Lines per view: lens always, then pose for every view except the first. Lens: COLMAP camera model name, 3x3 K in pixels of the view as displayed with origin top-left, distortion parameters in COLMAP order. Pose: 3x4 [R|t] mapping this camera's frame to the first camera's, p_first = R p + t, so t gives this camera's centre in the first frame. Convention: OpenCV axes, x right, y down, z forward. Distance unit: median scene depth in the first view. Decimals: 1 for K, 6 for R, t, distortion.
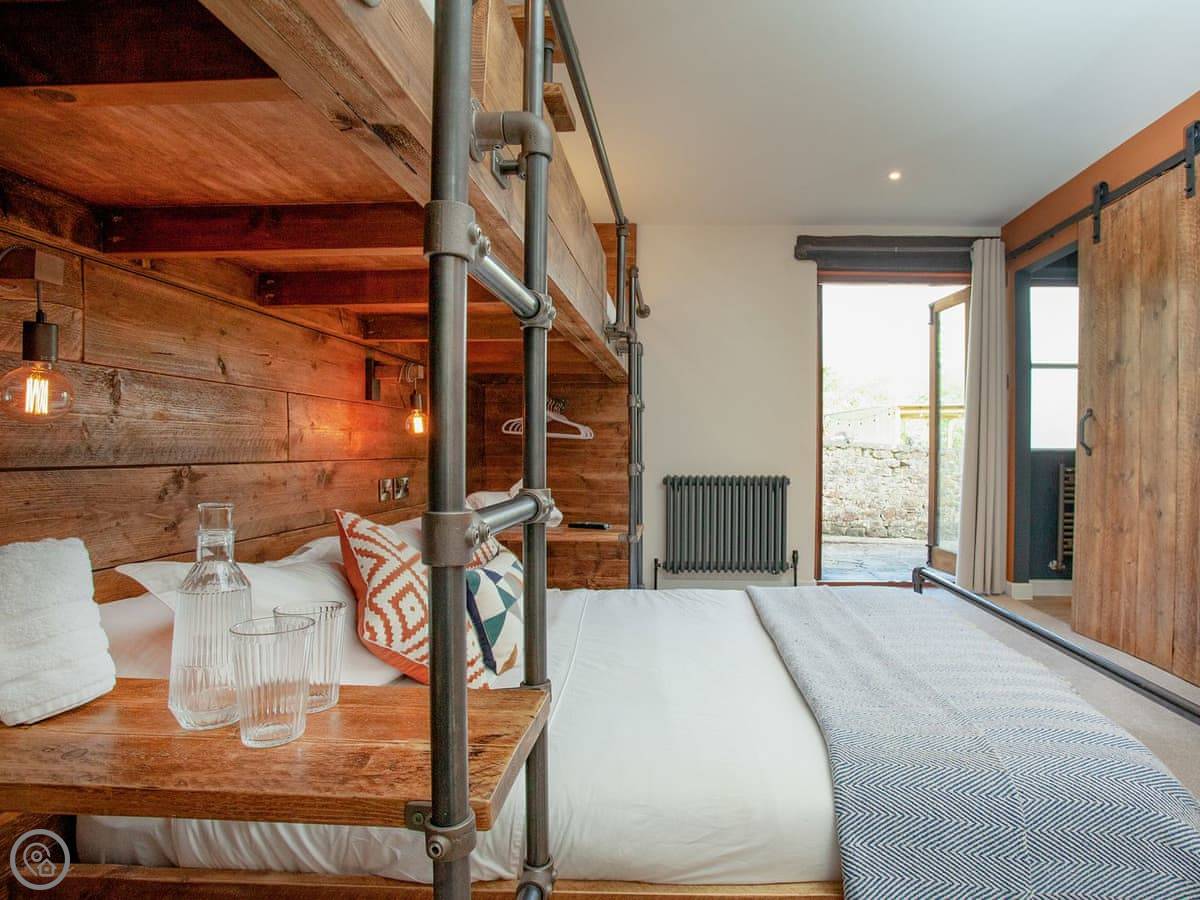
lens RADIAL K [[647.2, 0, 600.0], [0, 647.2, 450.0], [0, 0, 1]] dist [-0.037032, 0.000692]
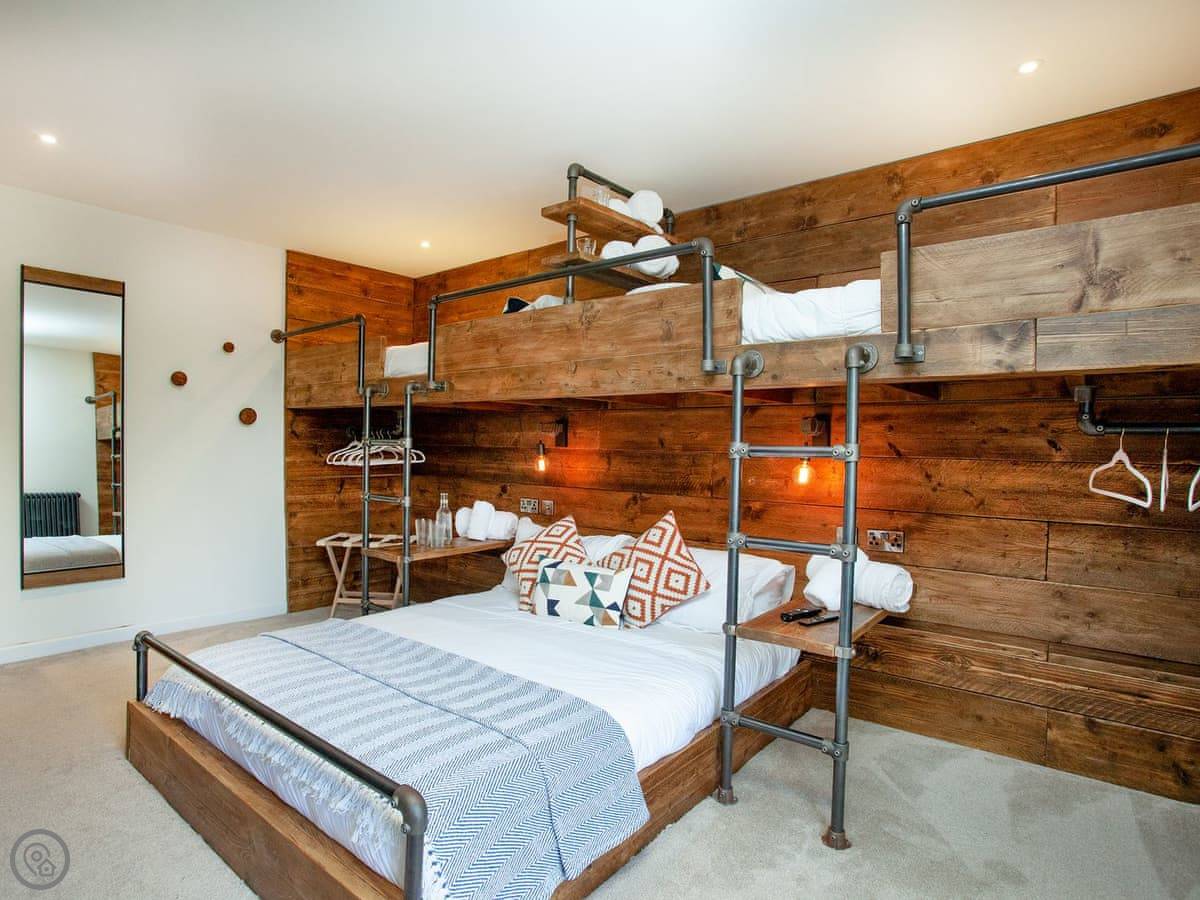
lens RADIAL K [[673.7, 0, 597.0], [0, 673.7, 473.2], [0, 0, 1]] dist [-0.039062, 0.047429]
pose [[-0.575318, 0.023742, -0.817585, 0.802139], [-0.013216, 0.999178, 0.038315, -0.079590], [0.817823, 0.032849, -0.574532, 1.374541]]
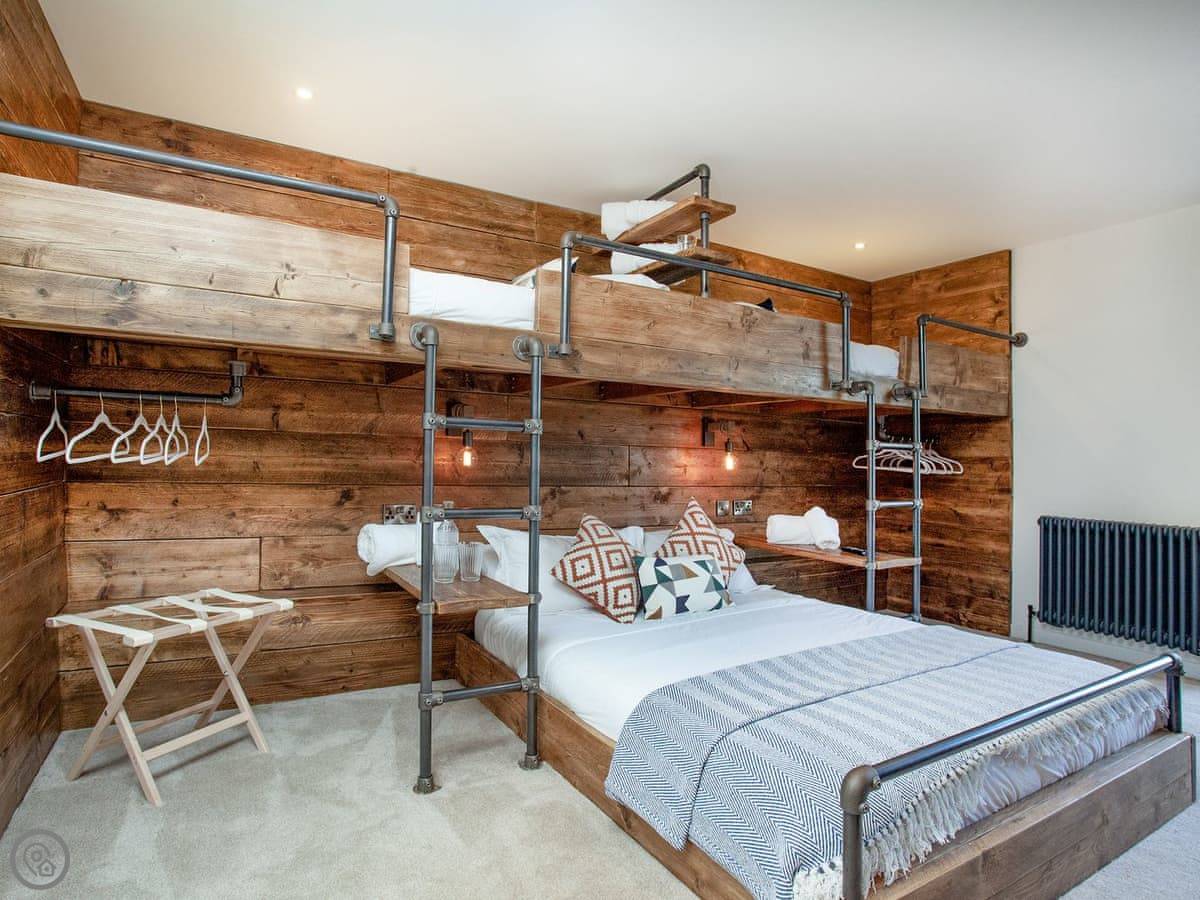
lens RADIAL K [[647.2, 0, 600.0], [0, 647.2, 450.0], [0, 0, 1]] dist [-0.037032, 0.000692]
pose [[0.568126, 0.002646, -0.822937, 0.711134], [-0.020832, 0.999721, -0.011168, -0.045637], [0.822678, 0.023488, 0.568022, -0.041800]]
